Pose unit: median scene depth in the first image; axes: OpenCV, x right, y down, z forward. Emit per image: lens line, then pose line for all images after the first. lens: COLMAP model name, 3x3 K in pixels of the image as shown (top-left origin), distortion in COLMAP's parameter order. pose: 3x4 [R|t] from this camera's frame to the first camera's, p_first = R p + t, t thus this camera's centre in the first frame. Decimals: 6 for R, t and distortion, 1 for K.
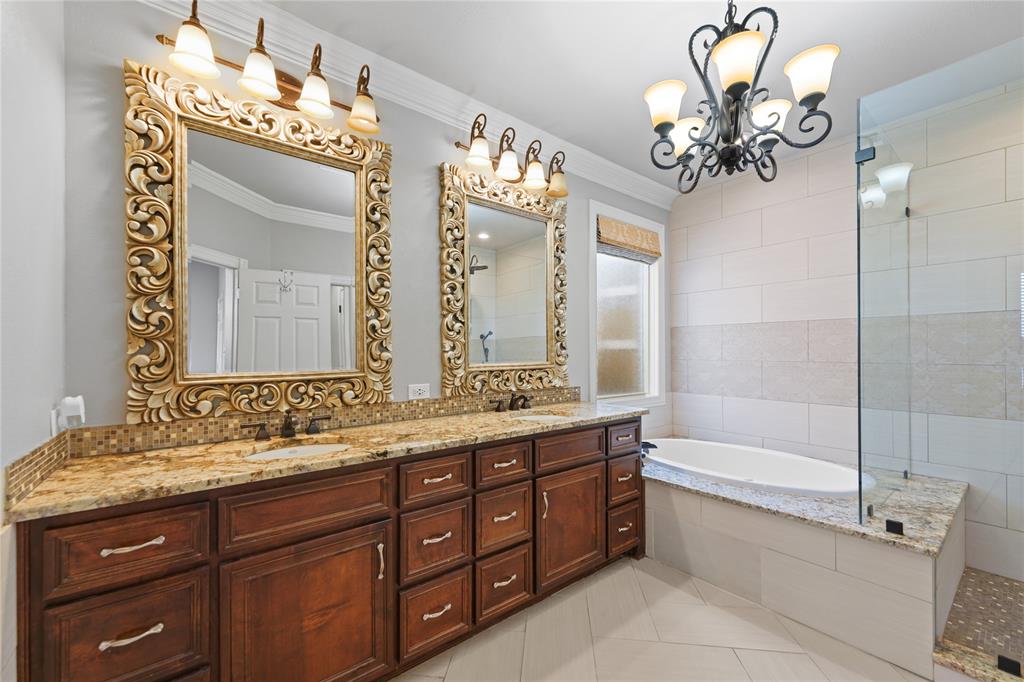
lens RADIAL K [[407.4, 0, 505.4], [0, 407.4, 347.6], [0, 0, 1]] dist [0.008495, -0.000166]
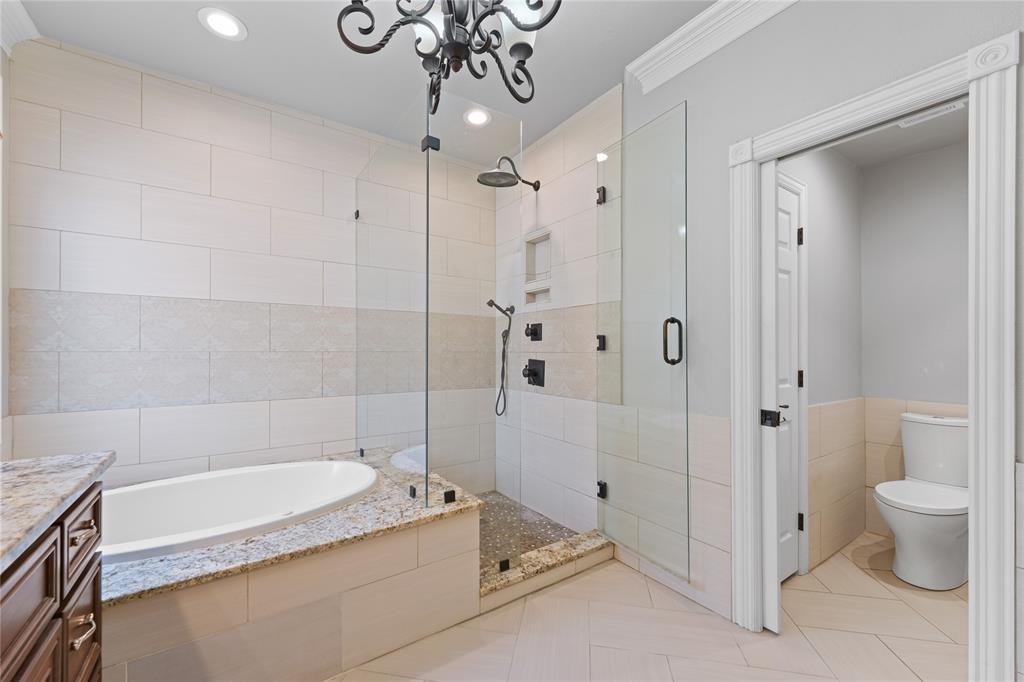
lens RADIAL K [[407.4, 0, 507.0], [0, 407.4, 347.9], [0, 0, 1]] dist [0.008495, -0.000166]
pose [[0.072757, 0.005341, 0.997335, -0.093898], [-0.009891, 0.999940, -0.004633, 0.033940], [-0.997301, -0.009527, 0.072806, 0.582301]]
